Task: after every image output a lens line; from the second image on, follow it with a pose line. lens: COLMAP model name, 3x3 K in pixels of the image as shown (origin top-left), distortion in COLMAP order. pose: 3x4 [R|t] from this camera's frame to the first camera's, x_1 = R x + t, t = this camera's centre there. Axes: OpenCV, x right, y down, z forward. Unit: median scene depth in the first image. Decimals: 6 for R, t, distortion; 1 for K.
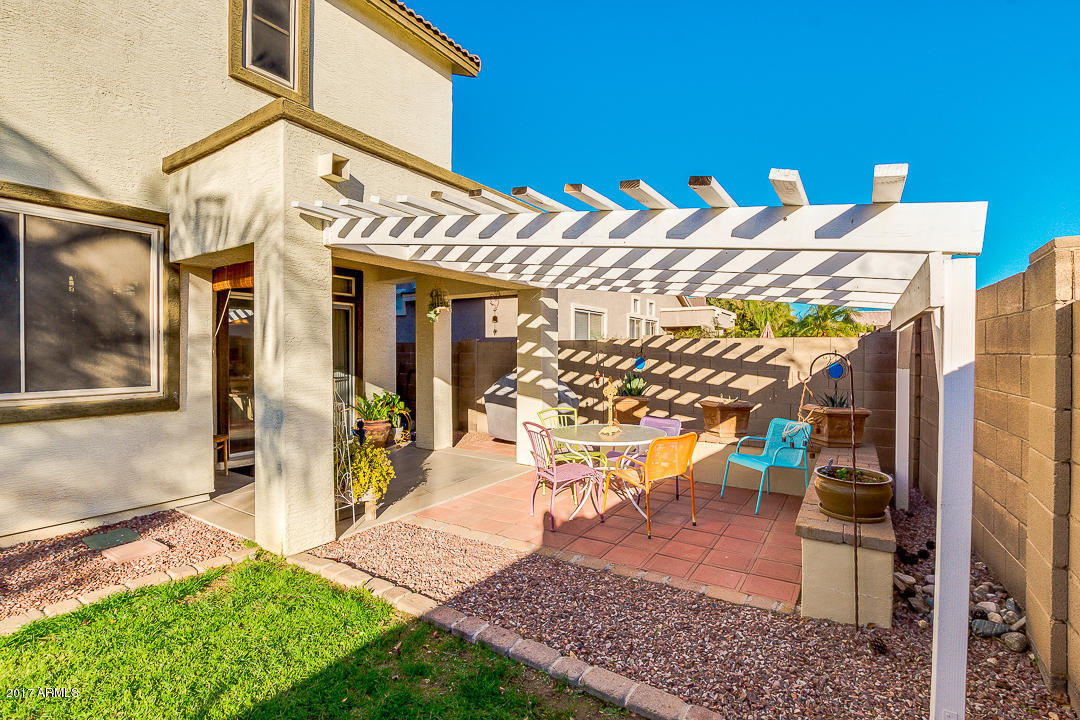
lens RADIAL K [[501.8, 0, 536.1], [0, 501.8, 353.2], [0, 0, 1]] dist [-0.023819, 0.000153]
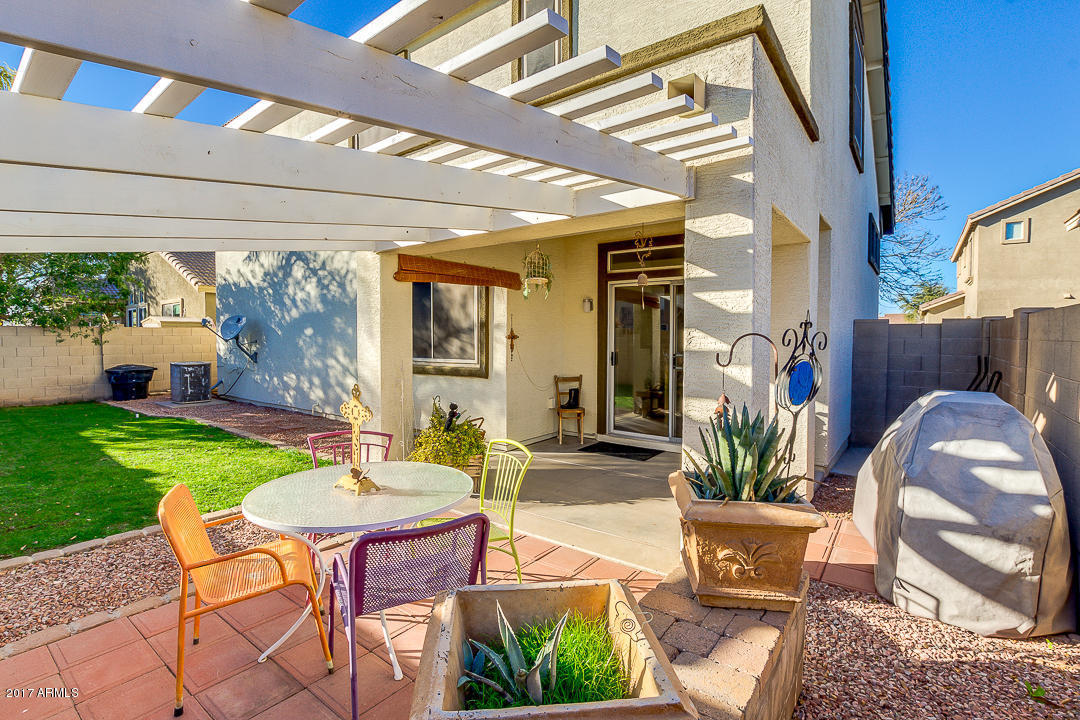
lens RADIAL K [[501.8, 0, 539.9], [0, 501.8, 361.3], [0, 0, 1]] dist [-0.023819, 0.000153]
pose [[-0.092783, 0.043177, -0.994750, 0.479672], [-0.003568, 0.999039, 0.043696, 0.002424], [0.995680, 0.007603, -0.092539, 0.917716]]
